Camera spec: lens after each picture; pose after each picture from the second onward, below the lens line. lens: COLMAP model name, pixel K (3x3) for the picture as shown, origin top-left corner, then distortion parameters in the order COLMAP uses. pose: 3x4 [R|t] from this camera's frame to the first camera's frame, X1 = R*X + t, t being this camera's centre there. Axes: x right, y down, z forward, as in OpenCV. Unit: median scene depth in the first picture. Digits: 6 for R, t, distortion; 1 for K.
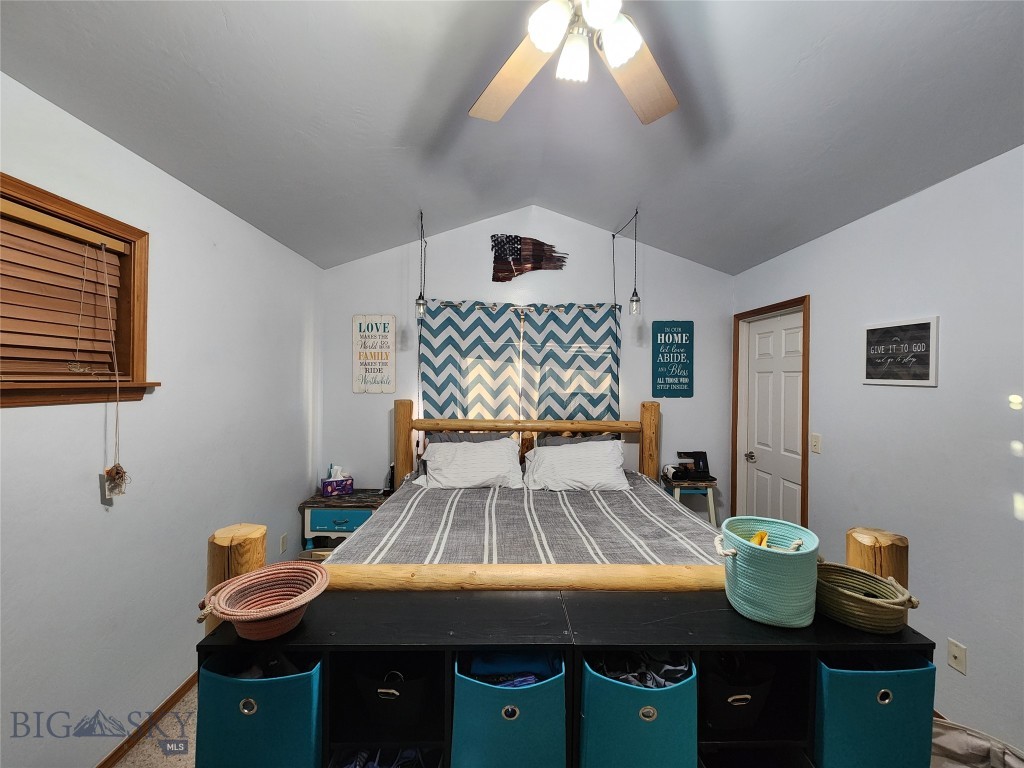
lens RADIAL K [[418.2, 0, 511.8], [0, 418.2, 379.1], [0, 0, 1]] dist [-0.001633, -0.000308]
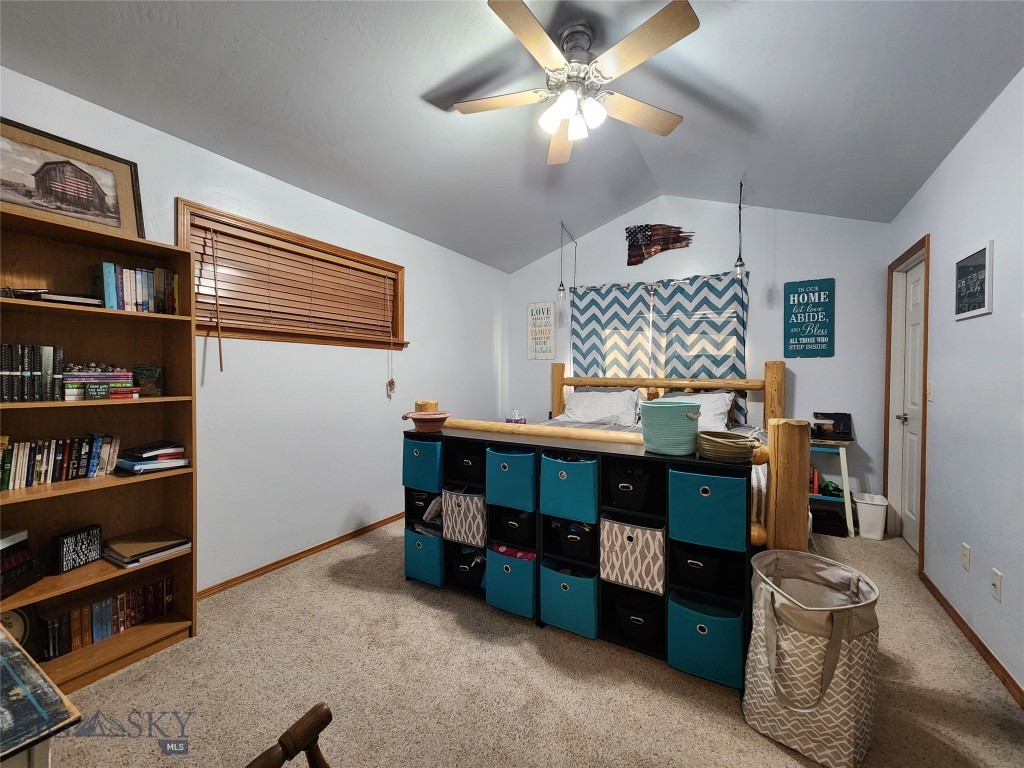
lens RADIAL K [[416.0, 0, 513.1], [0, 416.0, 379.5], [0, 0, 1]] dist [0.001811, -0.002284]
pose [[0.851701, 0.003238, -0.524017, 0.311042], [0.002773, 0.999939, 0.010686, 0.085285], [0.524020, -0.010555, 0.851640, -0.216140]]
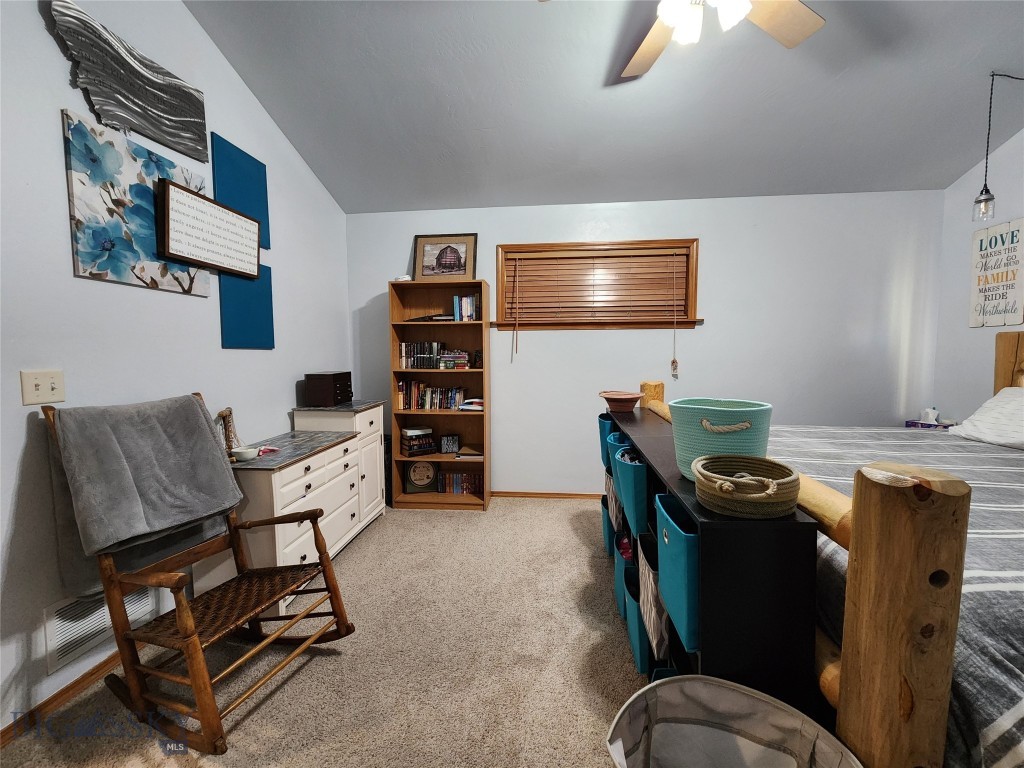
lens RADIAL K [[416.0, 0, 513.1], [0, 416.0, 379.5], [0, 0, 1]] dist [0.001811, -0.002284]
pose [[-0.120465, 0.063710, -0.990671, 0.557880], [0.007576, 0.997968, 0.063258, 0.077740], [0.992689, 0.000115, -0.120703, 0.201734]]
